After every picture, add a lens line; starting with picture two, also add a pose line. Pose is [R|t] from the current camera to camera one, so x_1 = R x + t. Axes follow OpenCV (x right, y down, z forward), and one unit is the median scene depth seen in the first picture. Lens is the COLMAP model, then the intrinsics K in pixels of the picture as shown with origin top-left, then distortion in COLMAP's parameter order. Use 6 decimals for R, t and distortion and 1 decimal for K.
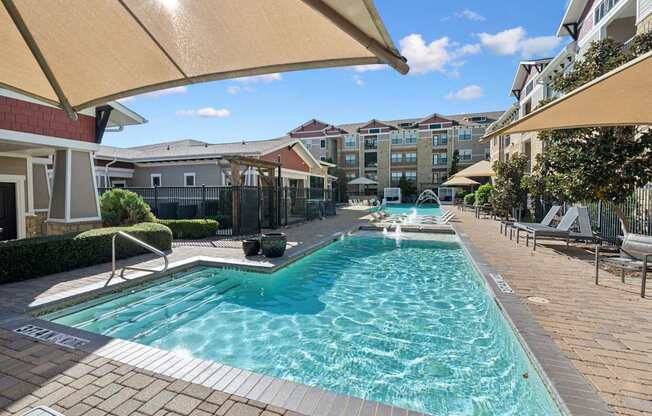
lens RADIAL K [[293.2, 0, 327.1], [0, 293.2, 194.5], [0, 0, 1]] dist [-0.000425, 0.000062]
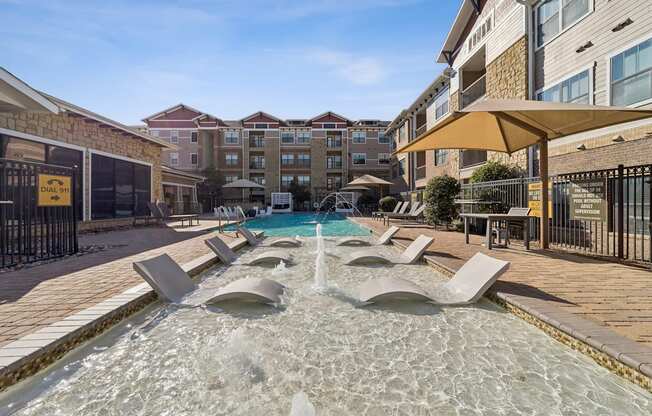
lens RADIAL K [[293.2, 0, 327.1], [0, 293.2, 194.5], [0, 0, 1]] dist [-0.000425, 0.000062]
pose [[0.935243, 0.003412, 0.353990, 0.042207], [0.007543, 0.999534, -0.029562, 0.005012], [-0.353927, 0.030318, 0.934782, 0.160873]]
